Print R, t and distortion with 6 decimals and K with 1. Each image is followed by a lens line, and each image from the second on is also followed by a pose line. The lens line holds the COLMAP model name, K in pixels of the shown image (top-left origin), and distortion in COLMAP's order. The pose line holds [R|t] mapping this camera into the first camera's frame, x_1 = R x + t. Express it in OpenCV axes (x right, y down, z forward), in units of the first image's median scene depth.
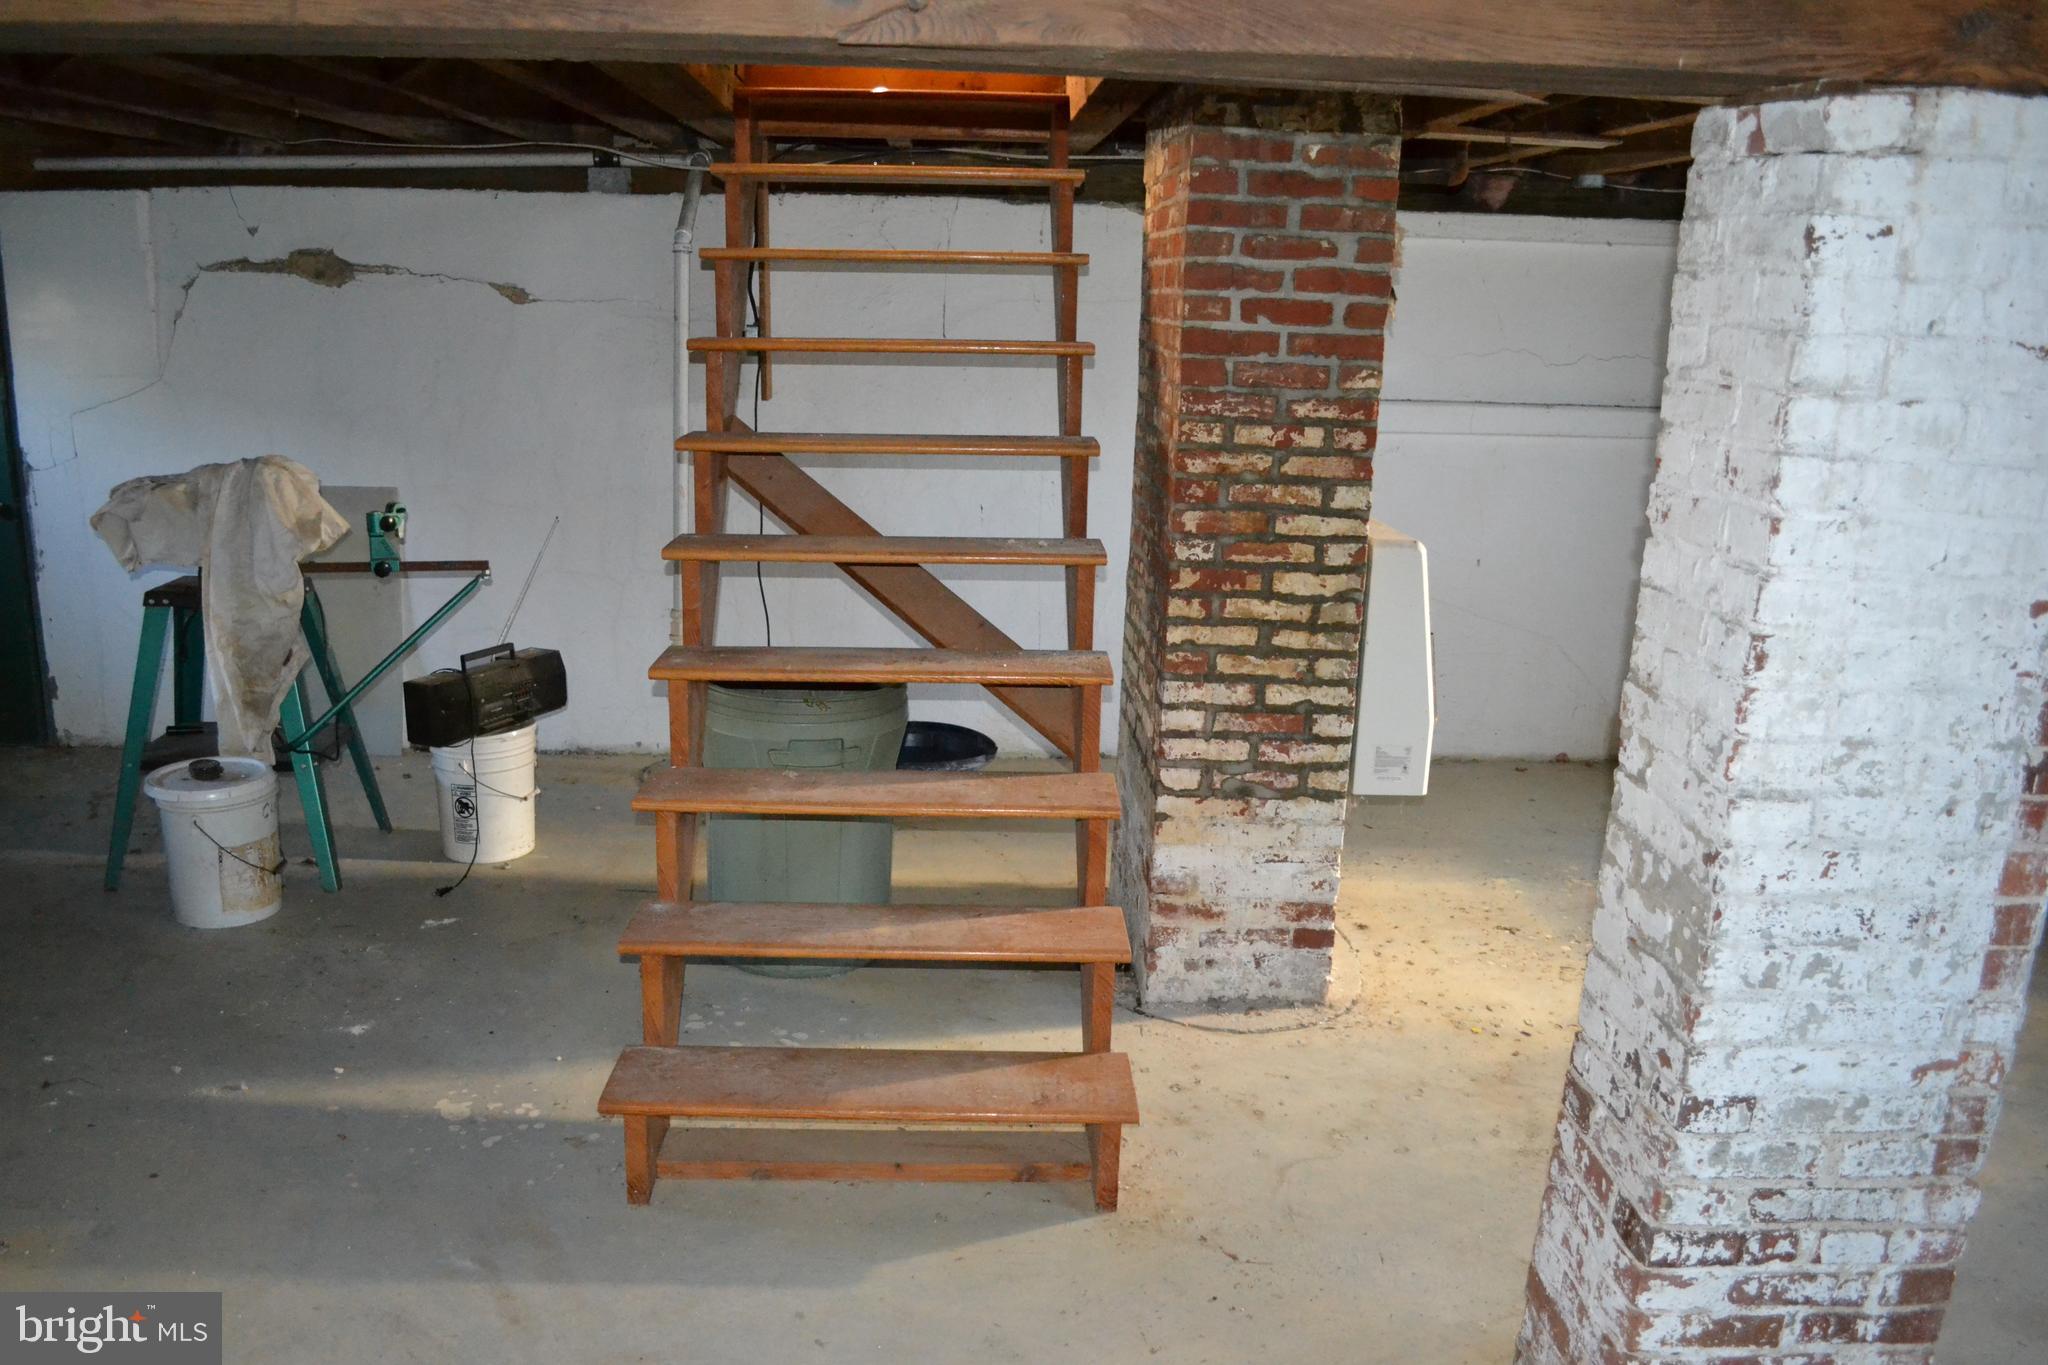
lens RADIAL K [[1629.9, 0, 1019.2], [0, 1629.9, 686.4], [0, 0, 1]] dist [-0.087039, 0.017193]
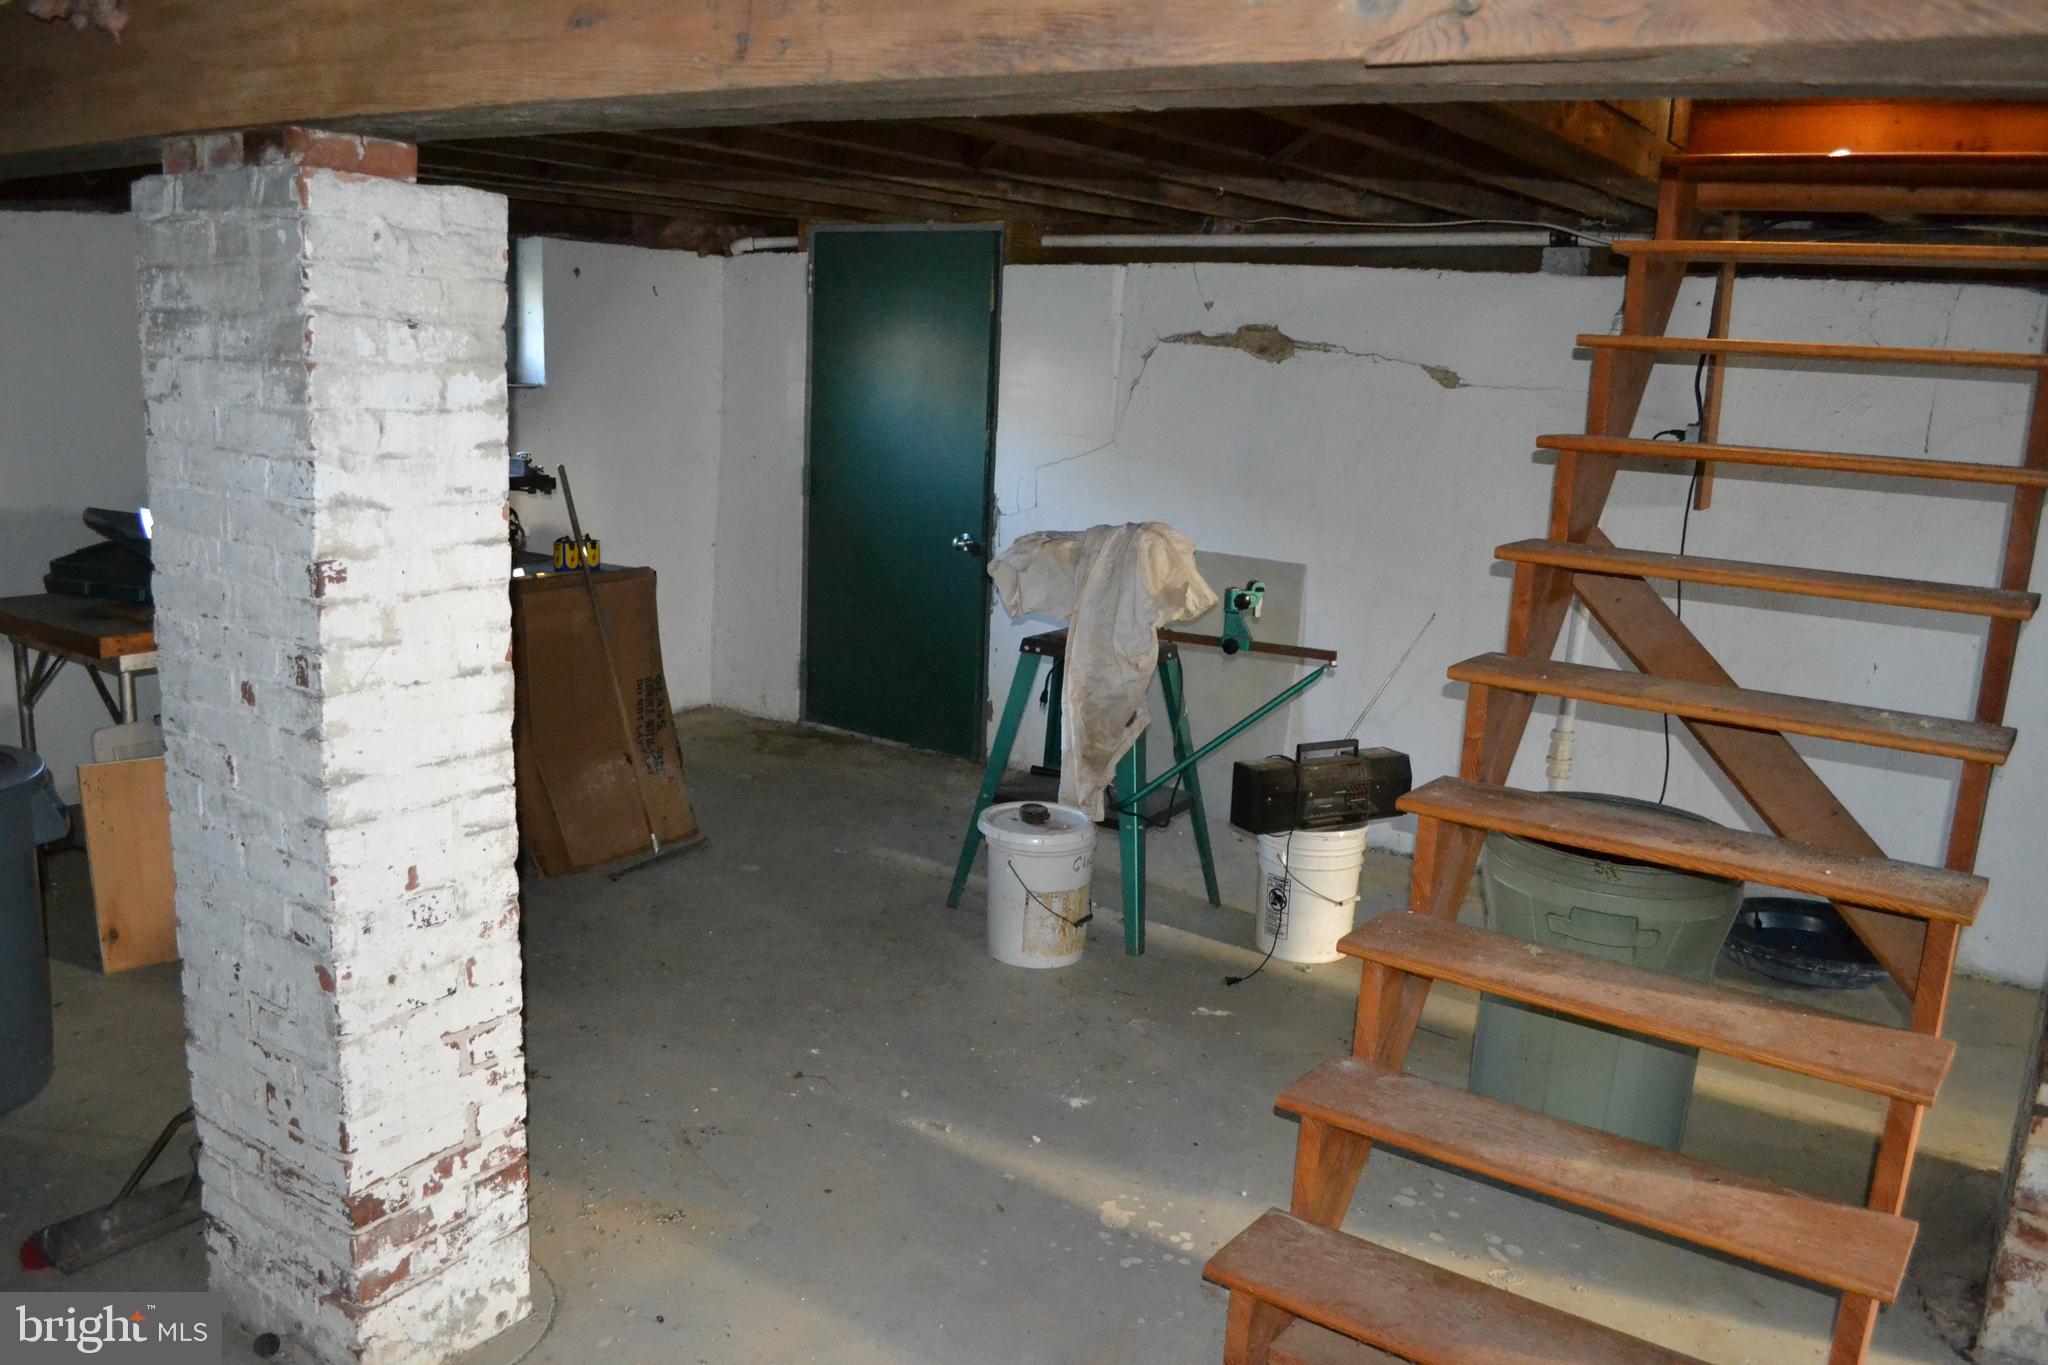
lens RADIAL K [[1629.9, 0, 1019.5], [0, 1629.9, 695.9], [0, 0, 1]] dist [-0.087039, 0.017193]
pose [[0.798258, 0.139898, -0.585844, 0.092510], [-0.165757, 0.986120, 0.009625, -0.031323], [0.579059, 0.089425, 0.810367, 0.117244]]
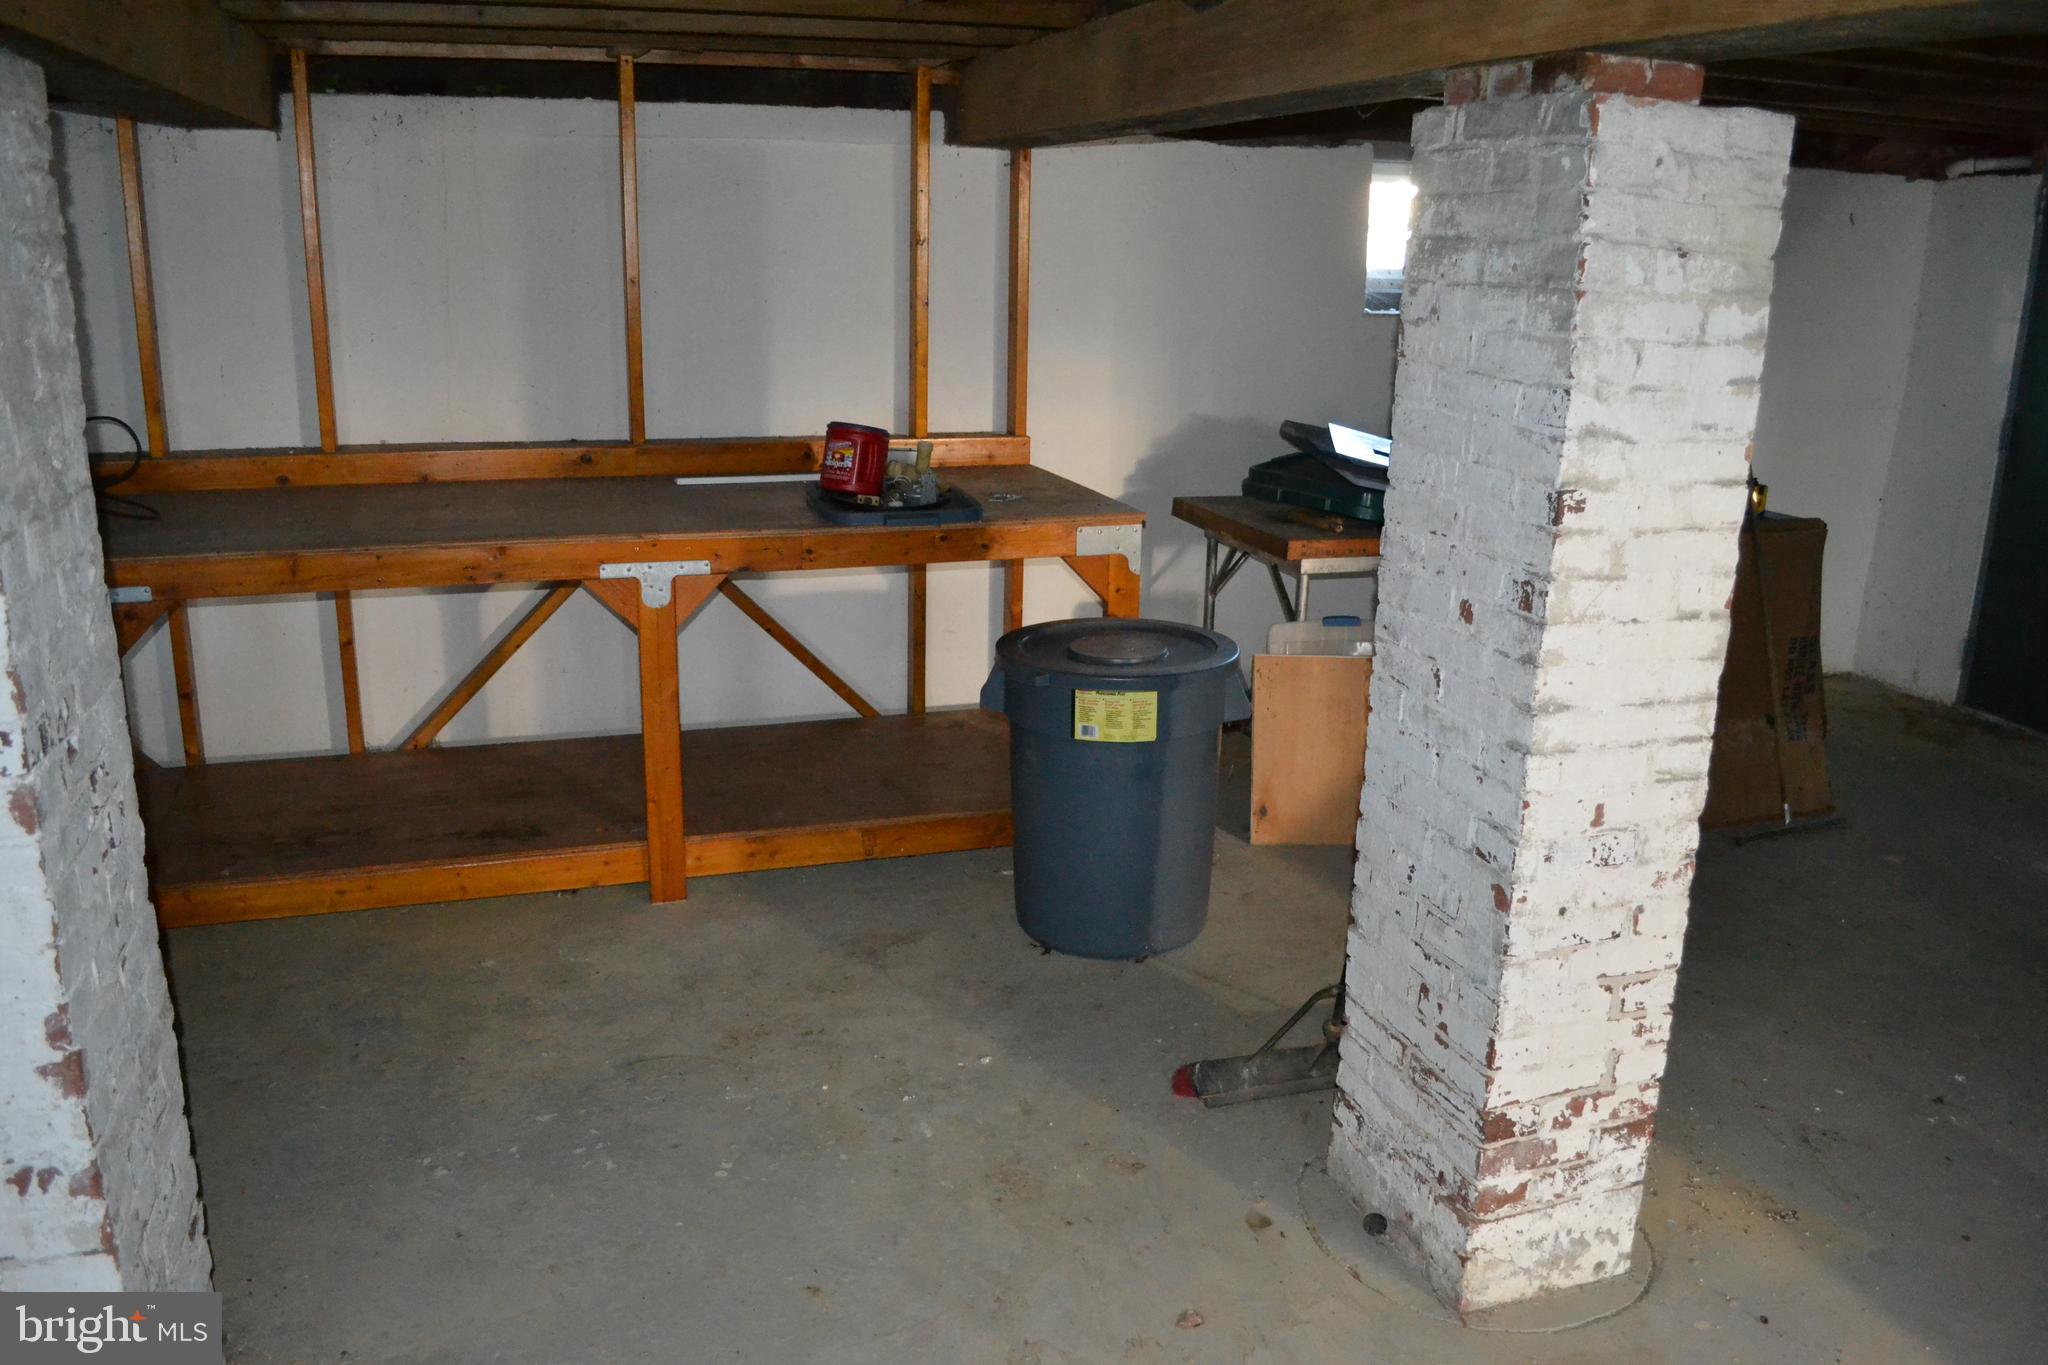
lens RADIAL K [[1629.9, 0, 1022.0], [0, 1629.9, 695.1], [0, 0, 1]] dist [-0.087039, 0.017193]
pose [[0.268244, 0.246965, -0.931157, 0.059446], [-0.240033, 0.953231, 0.183671, -0.022514], [0.932968, 0.174240, 0.314978, 0.086486]]
